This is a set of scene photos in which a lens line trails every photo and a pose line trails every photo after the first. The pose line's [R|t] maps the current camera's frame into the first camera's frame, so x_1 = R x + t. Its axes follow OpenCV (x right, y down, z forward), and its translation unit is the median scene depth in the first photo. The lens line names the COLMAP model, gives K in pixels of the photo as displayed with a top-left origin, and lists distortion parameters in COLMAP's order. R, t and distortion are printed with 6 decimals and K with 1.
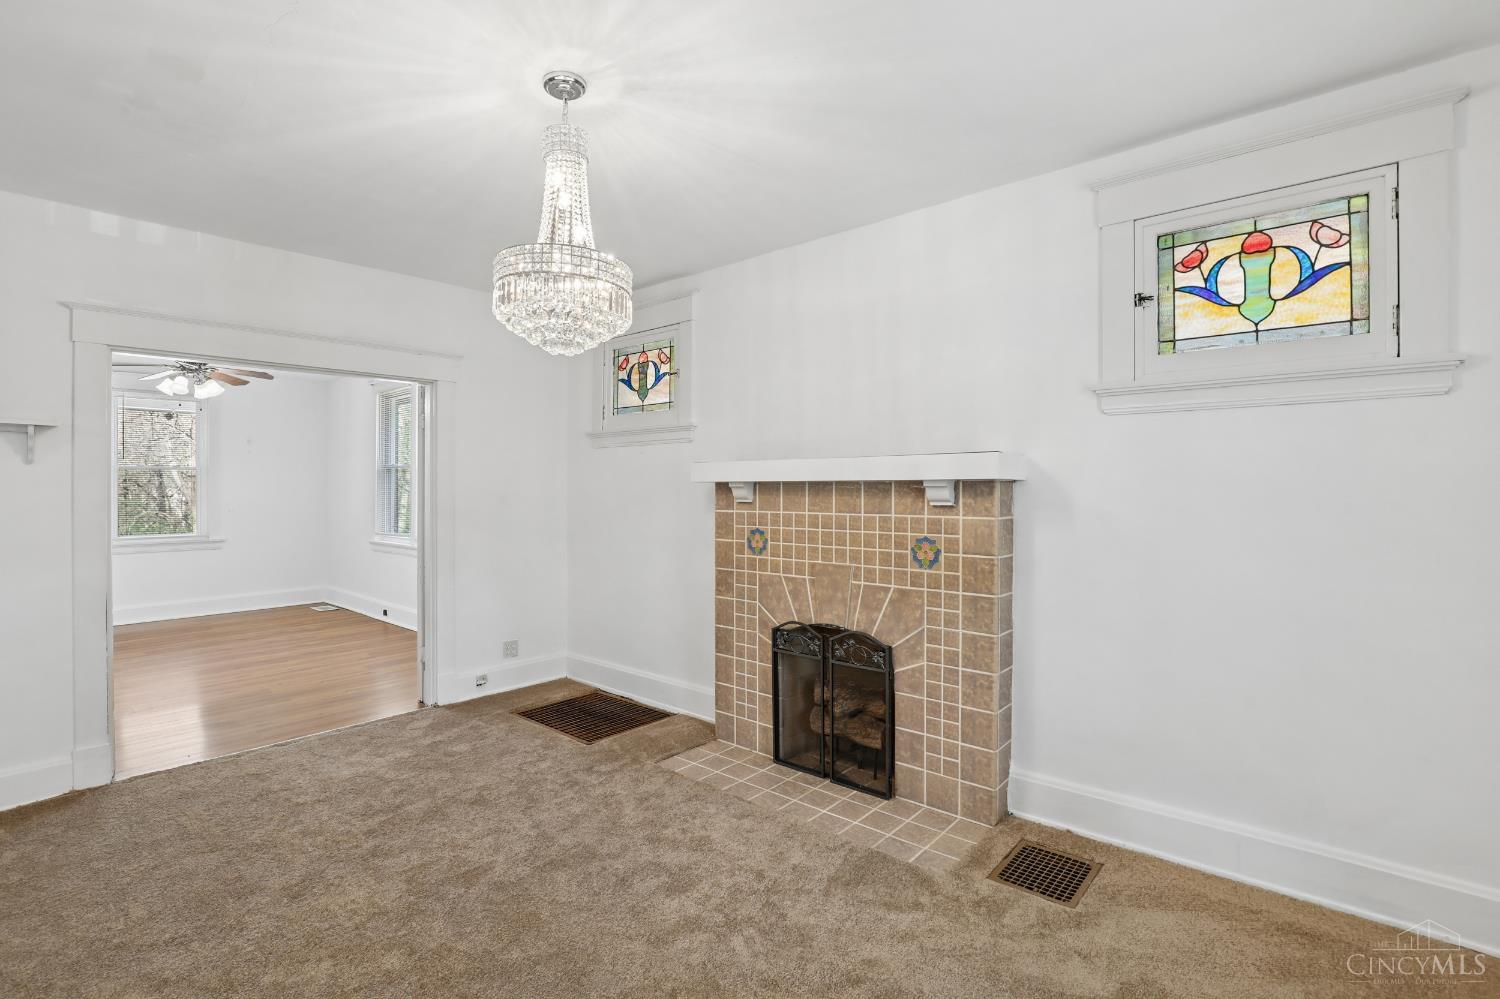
lens RADIAL K [[693.5, 0, 748.8], [0, 693.5, 488.9], [0, 0, 1]] dist [-0.036568, 0.007056]
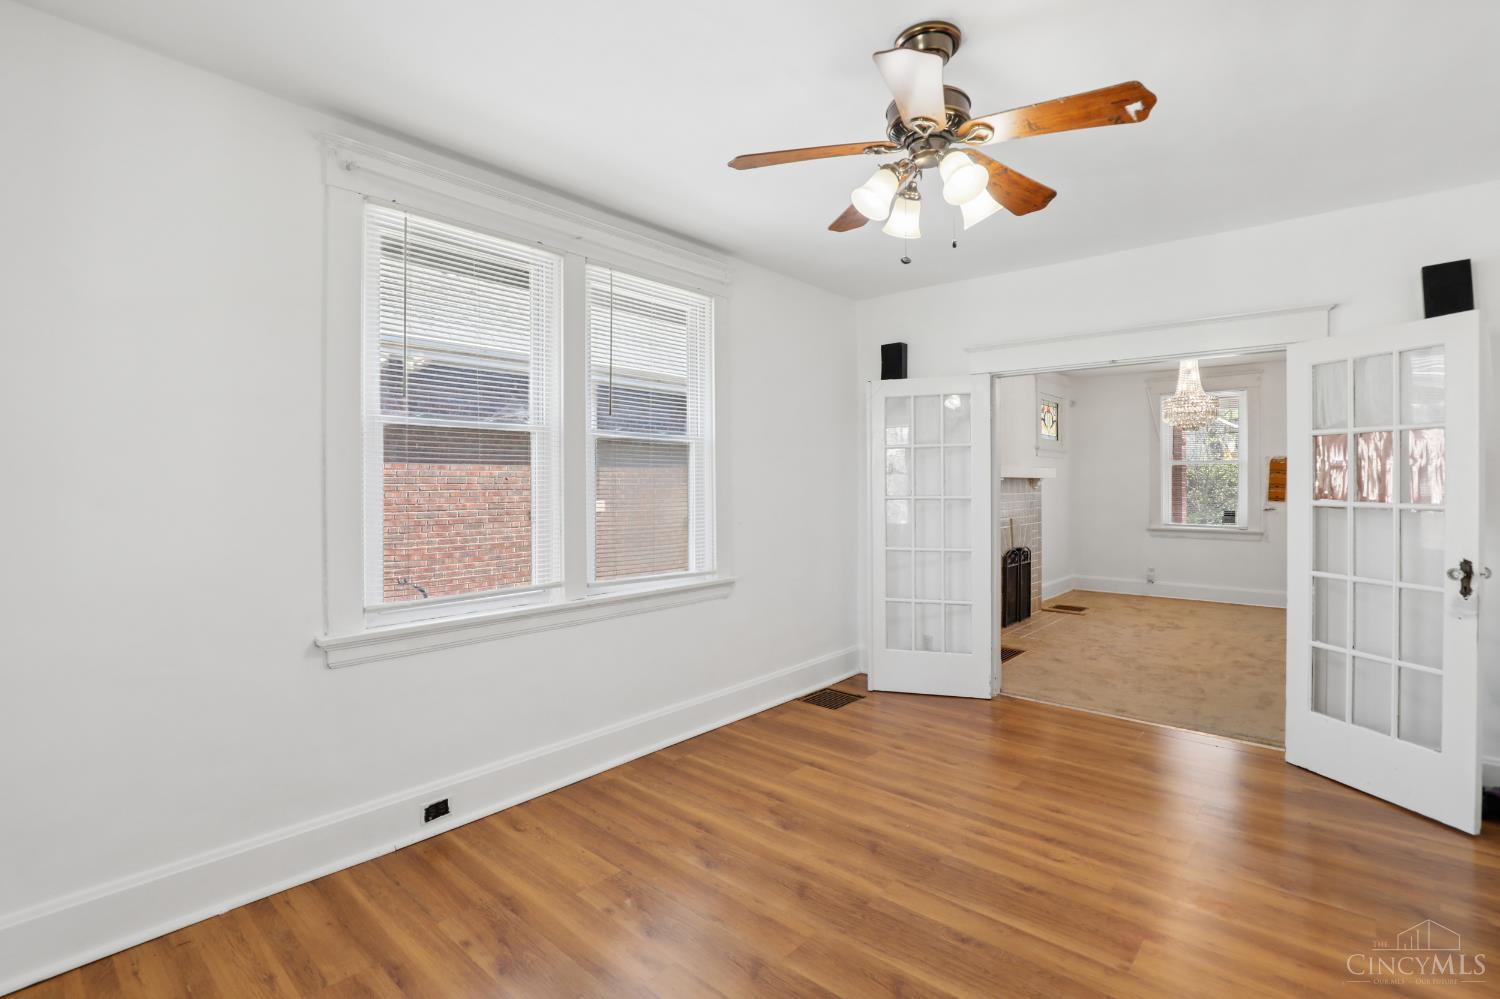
lens RADIAL K [[693.5, 0, 748.8], [0, 693.5, 488.9], [0, 0, 1]] dist [-0.036568, 0.007056]
pose [[0.000520, -0.005098, 0.999987, -1.997333], [0.001842, 0.999985, 0.005097, 0.011347], [-0.999998, 0.001839, 0.000529, 1.846718]]
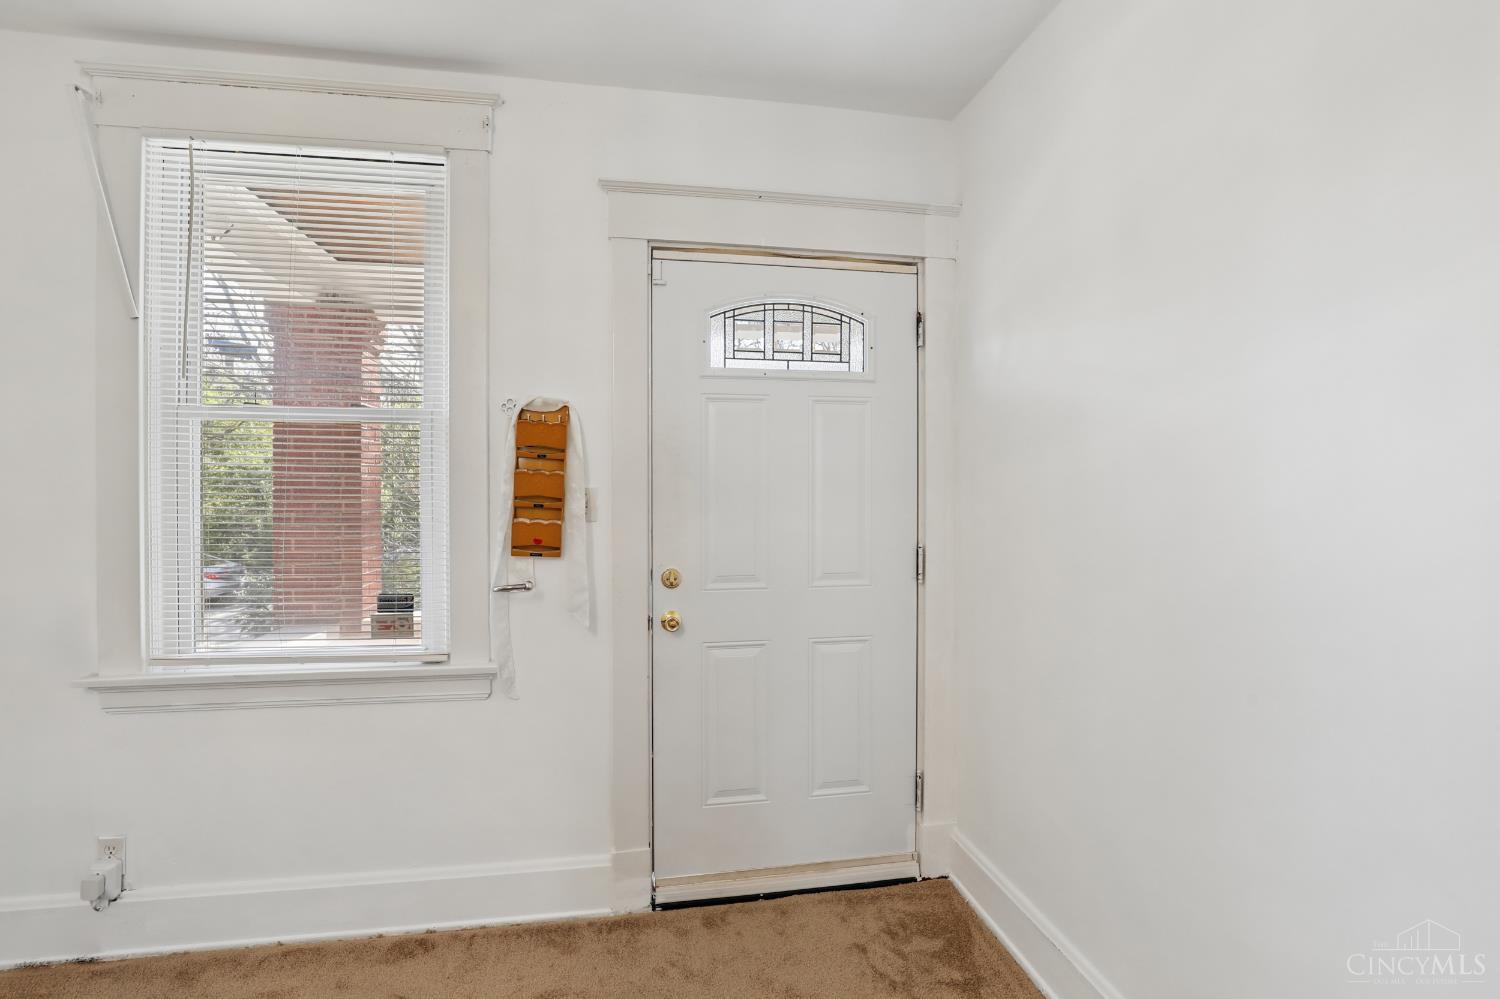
lens RADIAL K [[688.5, 0, 750.0], [0, 688.5, 499.5], [0, 0, 1]] dist [-0.036942, 0.007031]
pose [[-0.782576, -0.003242, 0.622547, -0.274755], [0.001469, 0.999974, 0.007054, 0.008094], [-0.622554, 0.006435, -0.782550, 0.457112]]
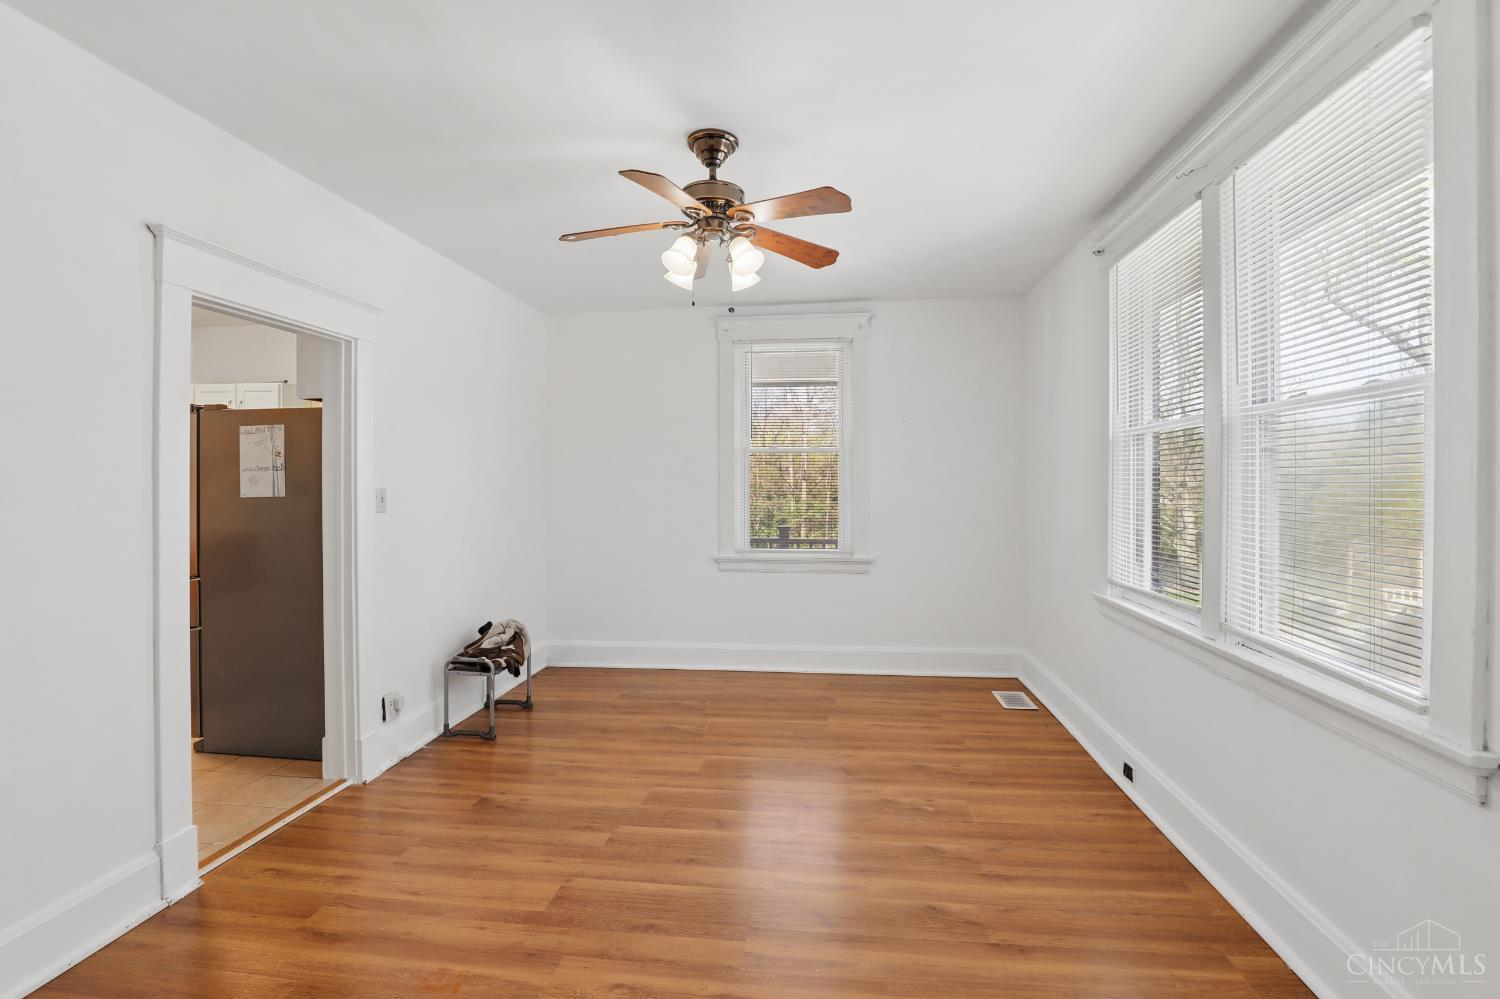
lens RADIAL K [[702.8, 0, 751.1], [0, 702.8, 481.6], [0, 0, 1]] dist [-0.035289, 0.000903]
pose [[0.562822, 0.004980, -0.826563, -0.690846], [-0.001522, 0.999986, 0.004988, 0.000822], [0.826577, -0.001550, 0.562822, 1.266390]]
